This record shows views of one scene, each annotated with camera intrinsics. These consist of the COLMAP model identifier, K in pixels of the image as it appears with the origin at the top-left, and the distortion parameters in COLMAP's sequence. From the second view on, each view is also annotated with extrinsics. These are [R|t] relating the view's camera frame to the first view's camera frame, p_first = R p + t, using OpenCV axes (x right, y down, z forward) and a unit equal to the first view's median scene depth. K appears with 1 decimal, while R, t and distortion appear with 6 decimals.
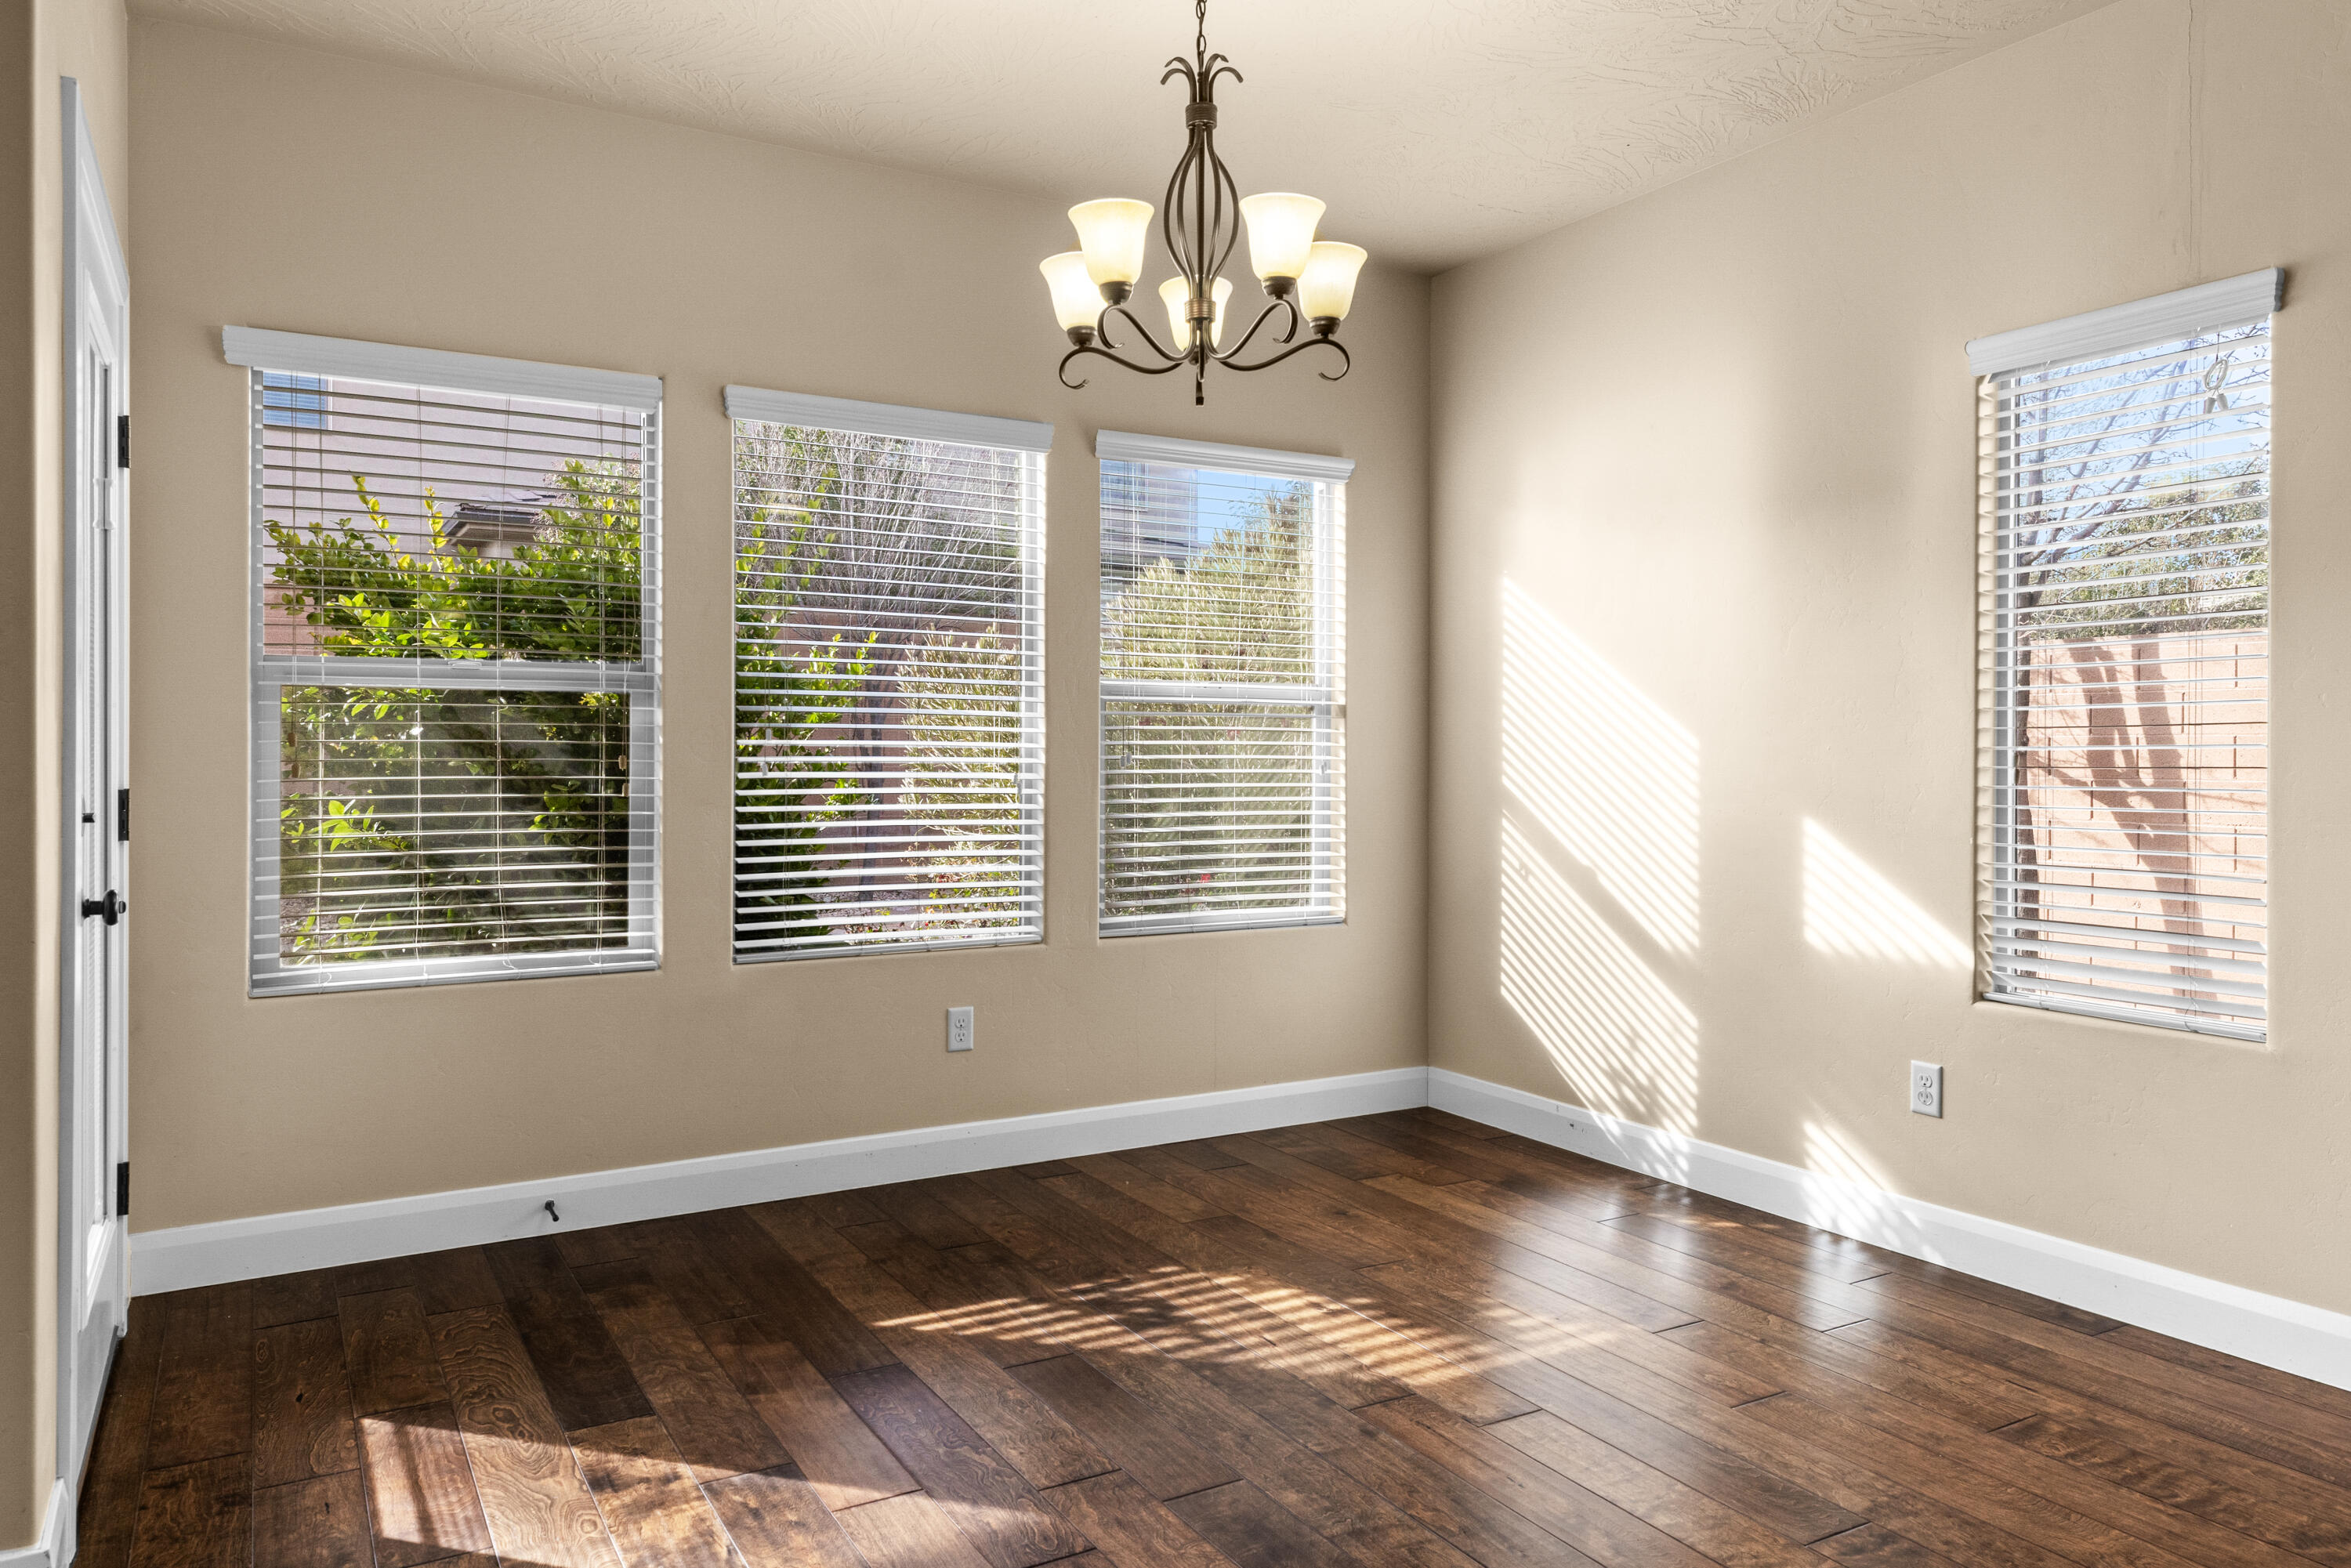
lens RADIAL K [[1571.2, 0, 1173.3], [0, 1571.2, 754.5], [0, 0, 1]] dist [0.012696, 0.001741]
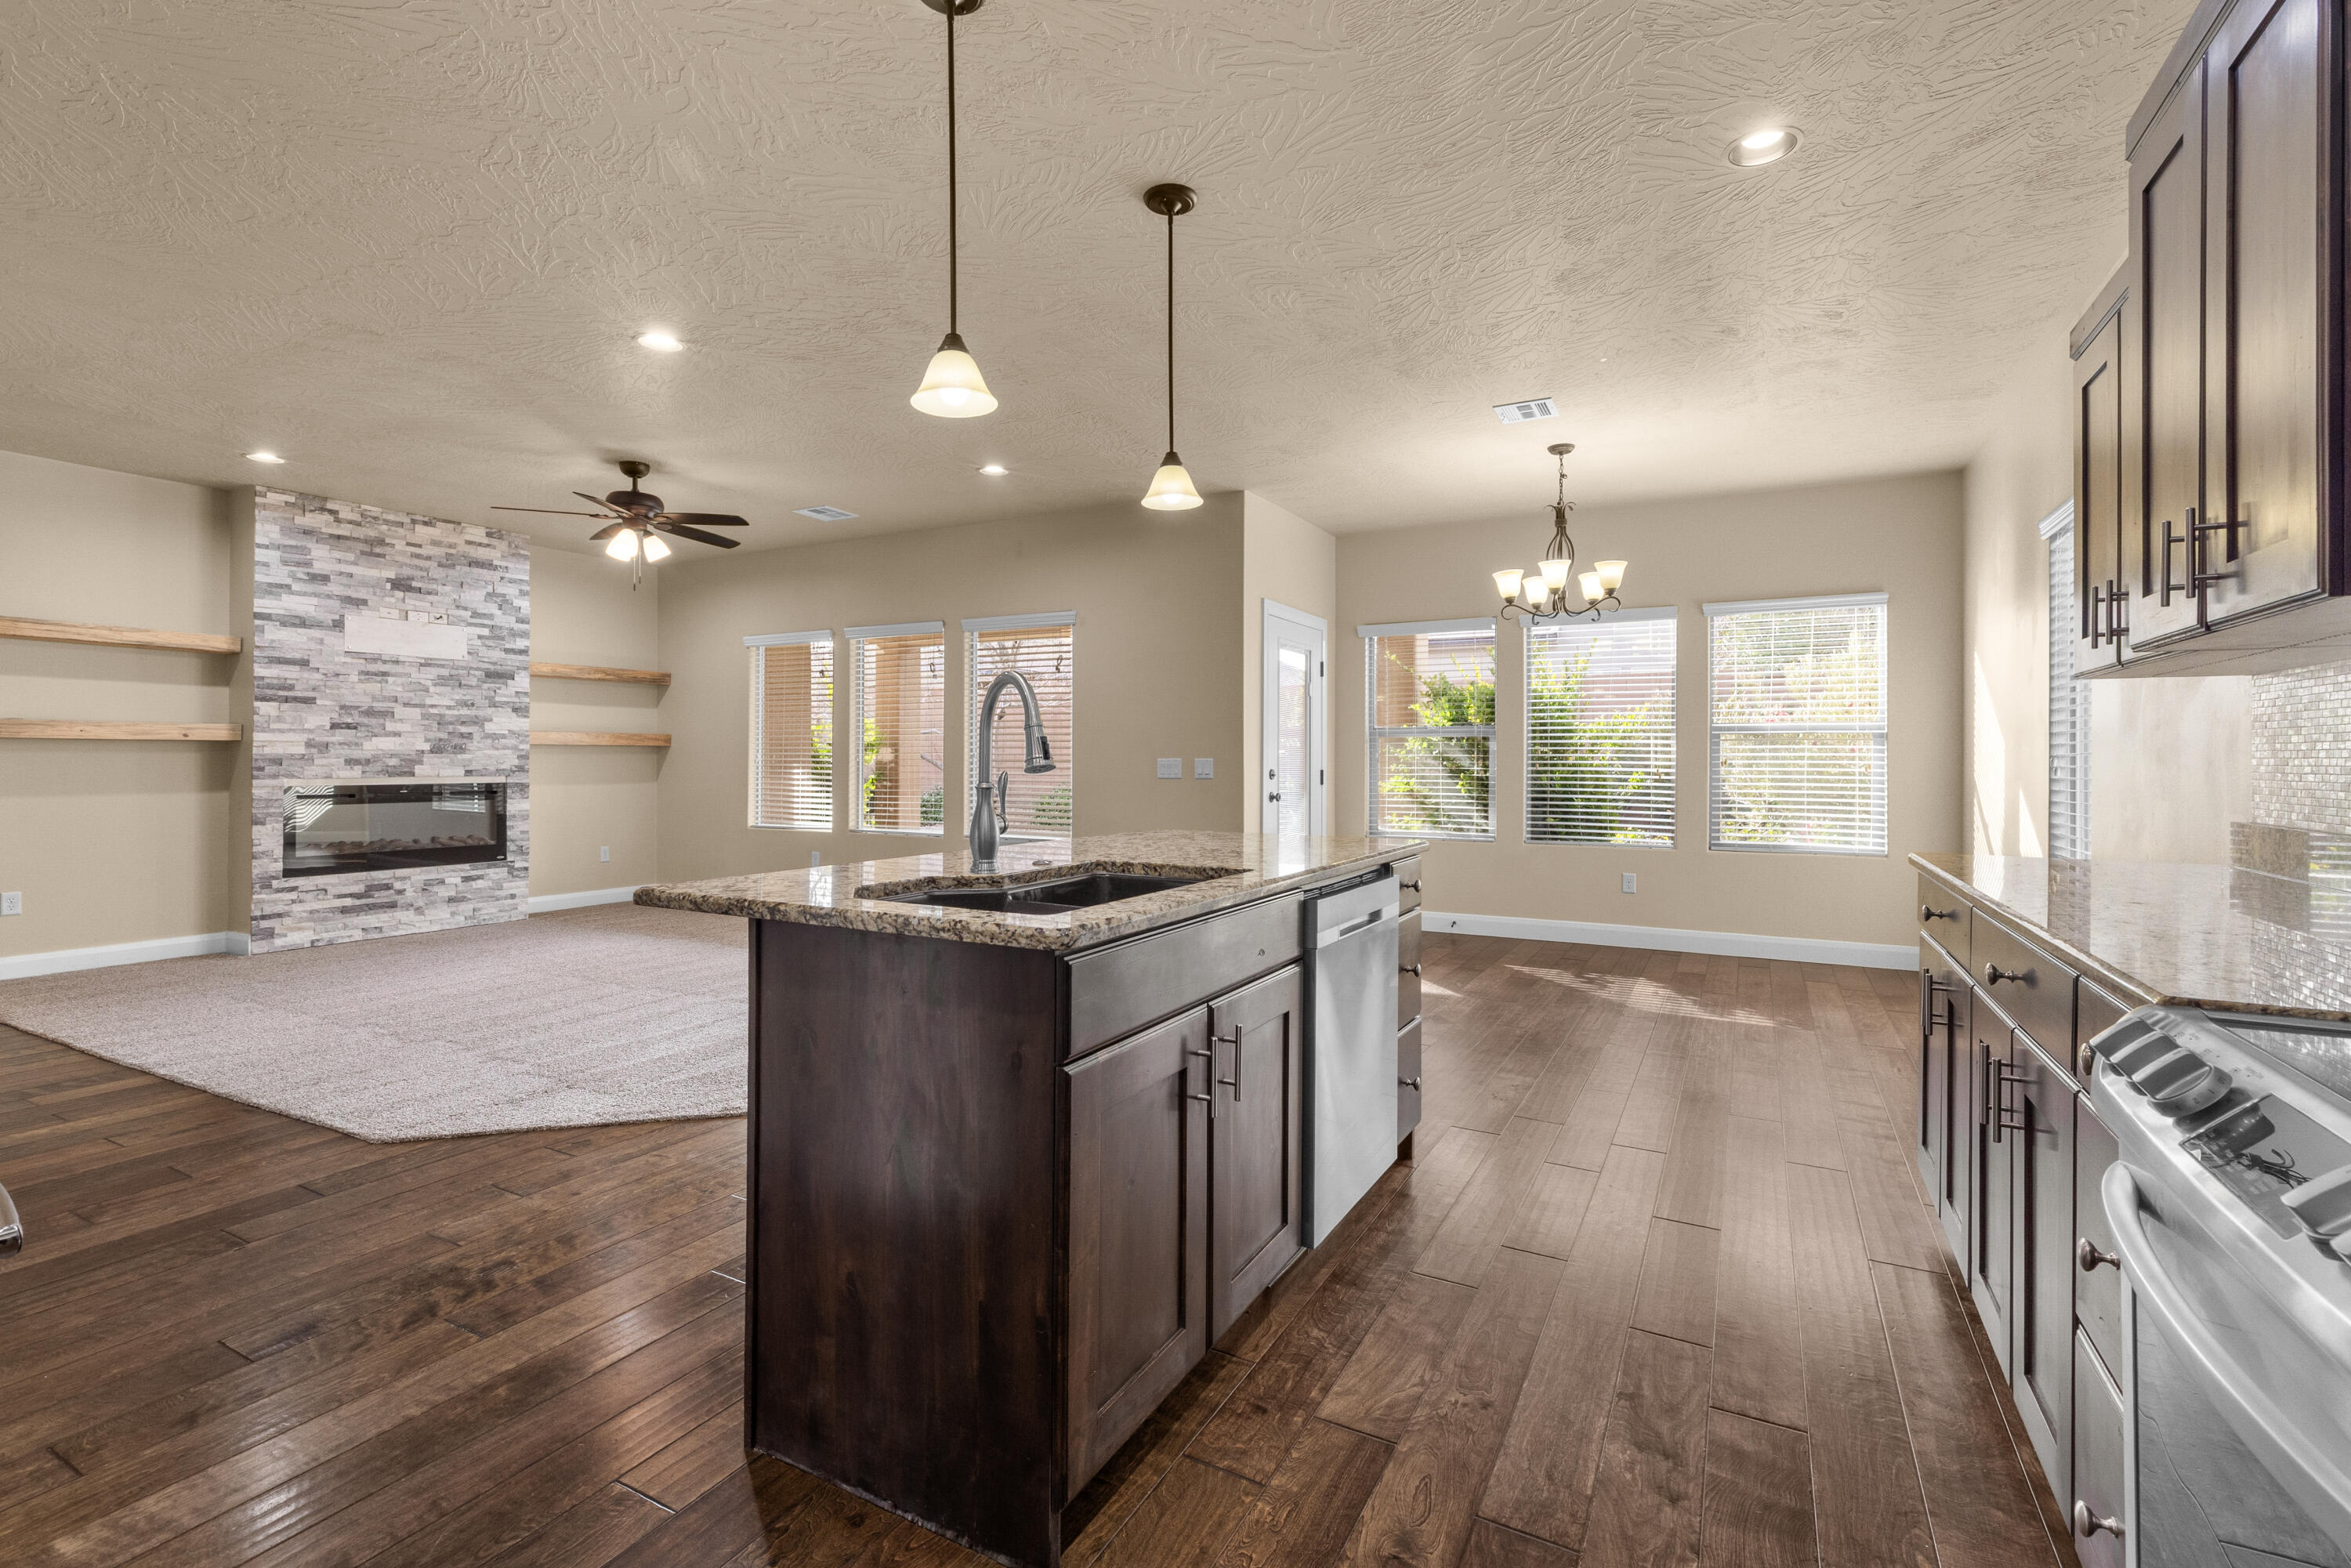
lens RADIAL K [[1056.9, 0, 1167.6], [0, 1056.9, 755.0], [0, 0, 1]] dist [0.008166, -0.000611]
pose [[0.506137, -0.005880, -0.862433, 1.097544], [-0.007331, 0.999911, -0.011120, 0.018808], [0.862422, 0.011951, 0.506049, -0.429834]]
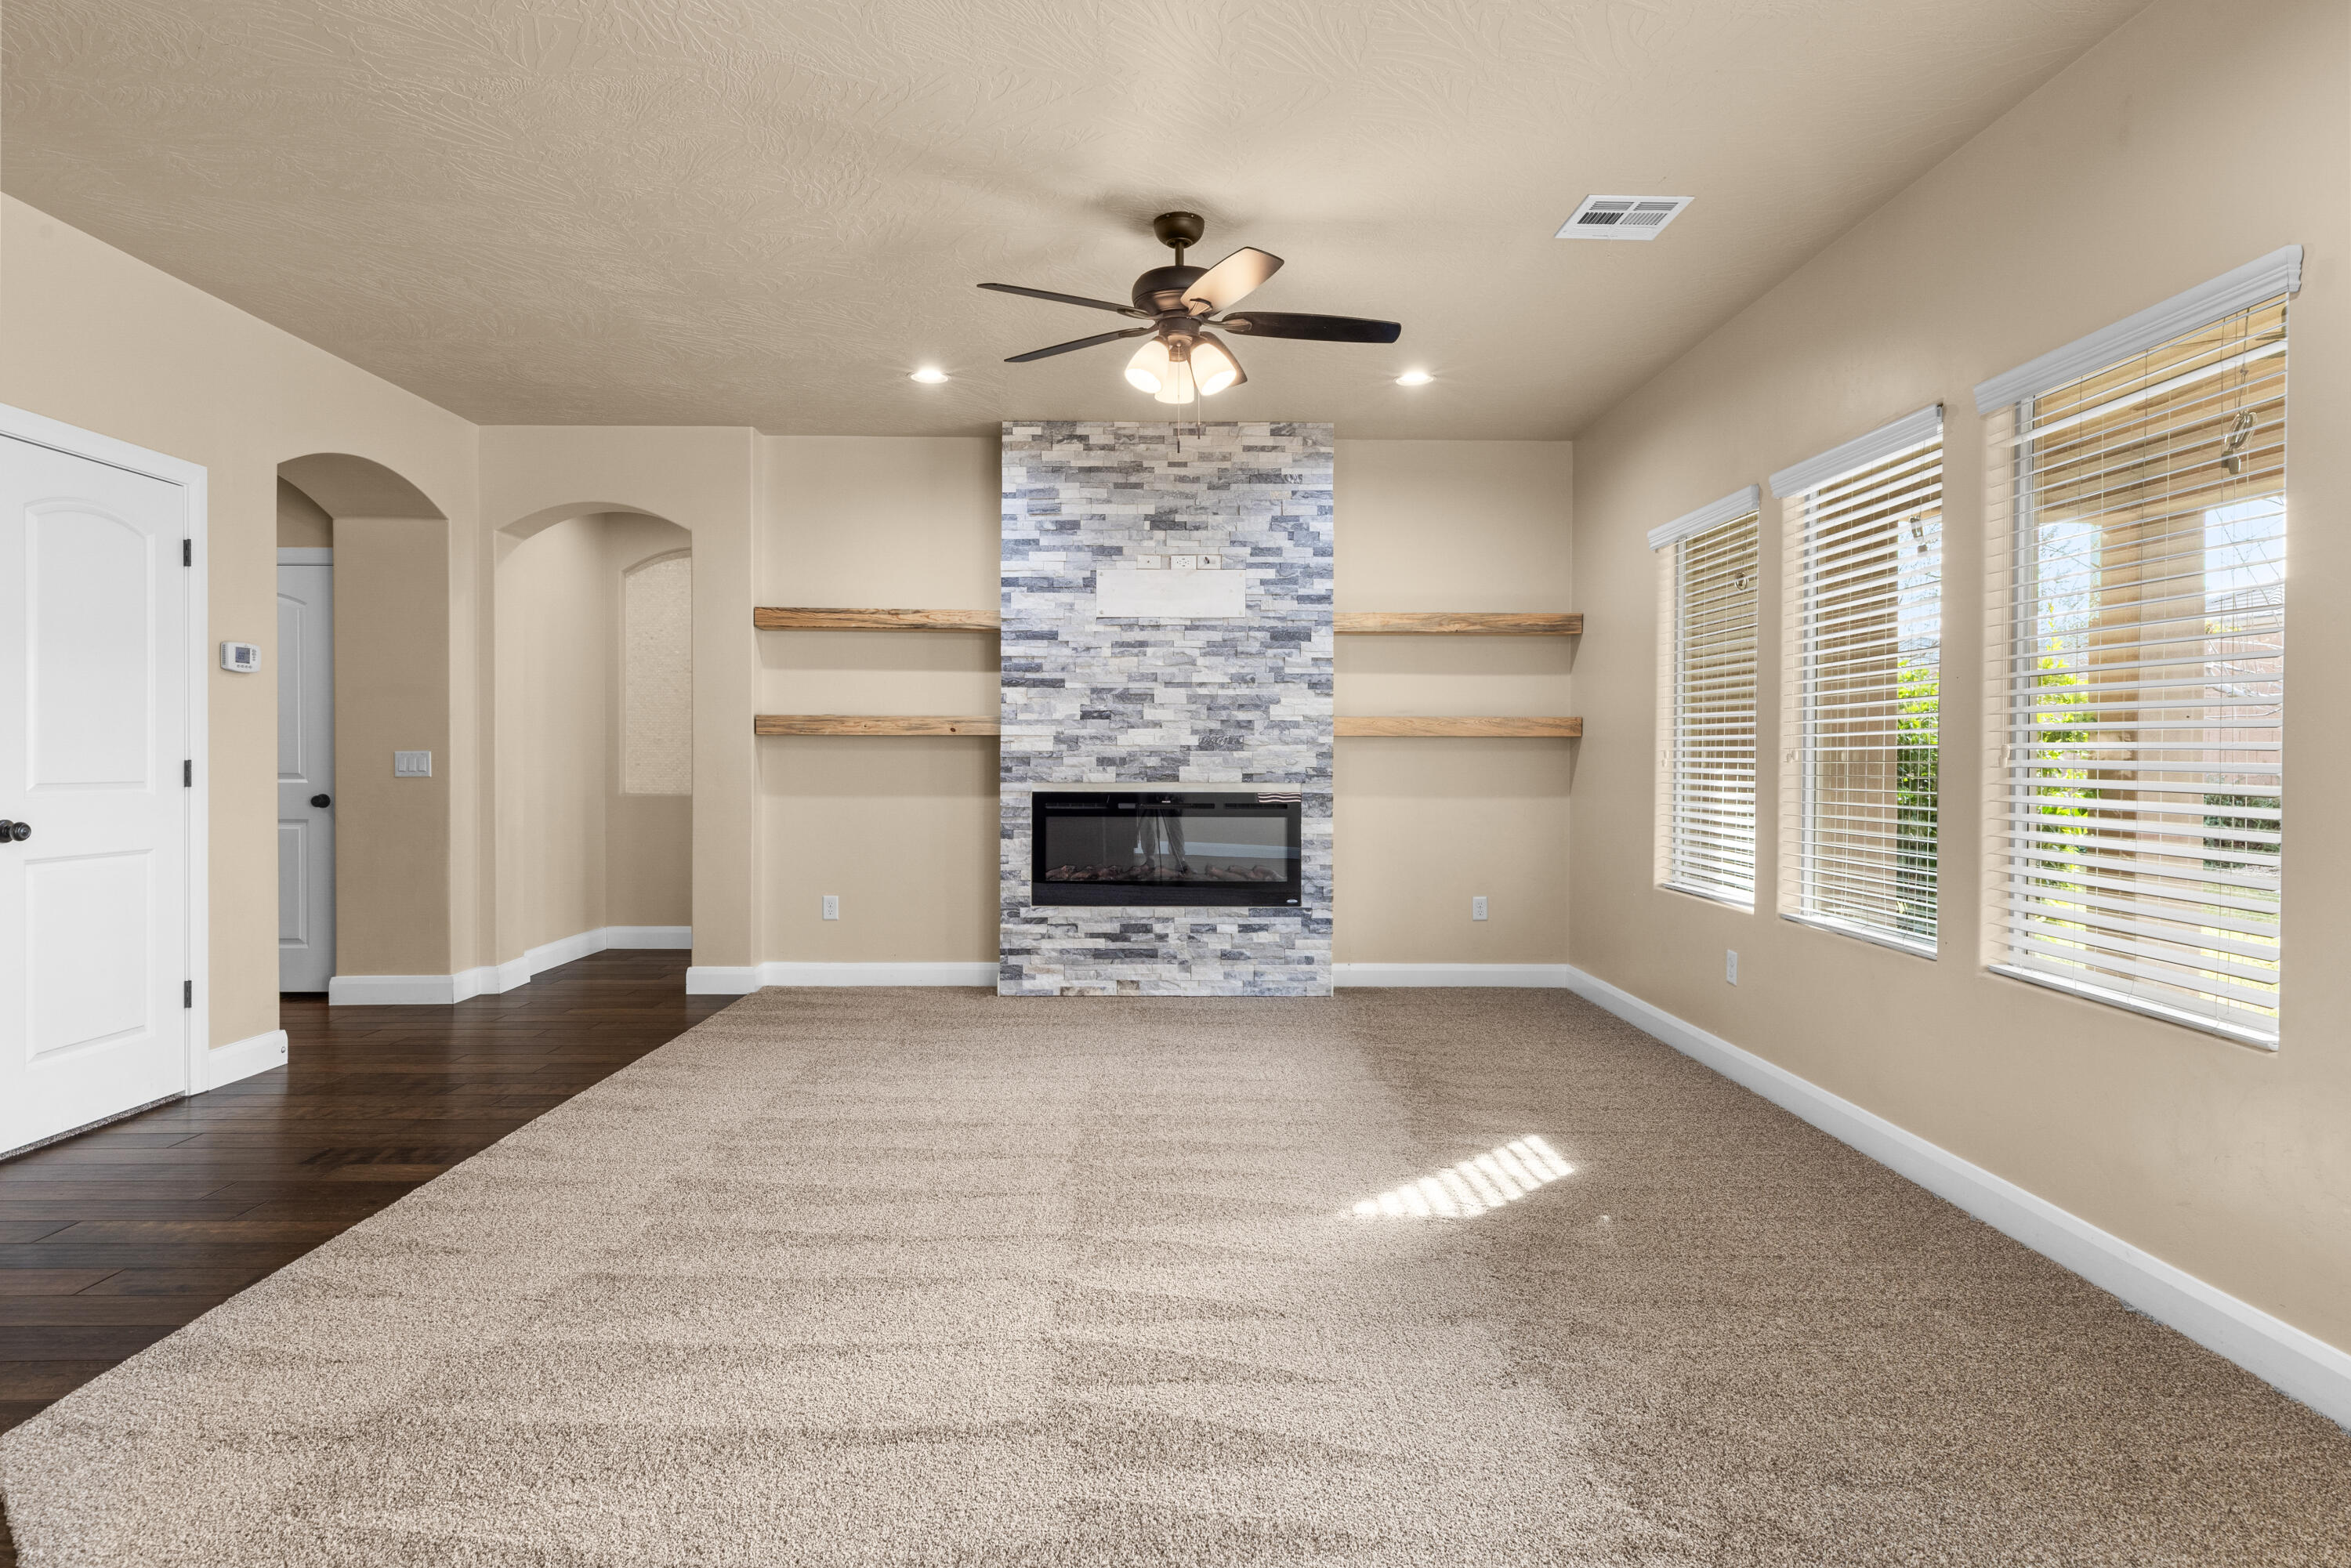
lens RADIAL K [[1318.9, 0, 1154.7], [0, 1318.9, 768.1], [0, 0, 1]] dist [0.007300, 0.000538]
pose [[-0.500934, 0.005220, -0.865470, 0.206581], [-0.011325, 0.999857, 0.012586, 0.005452], [0.865411, 0.016106, -0.500803, 0.270536]]
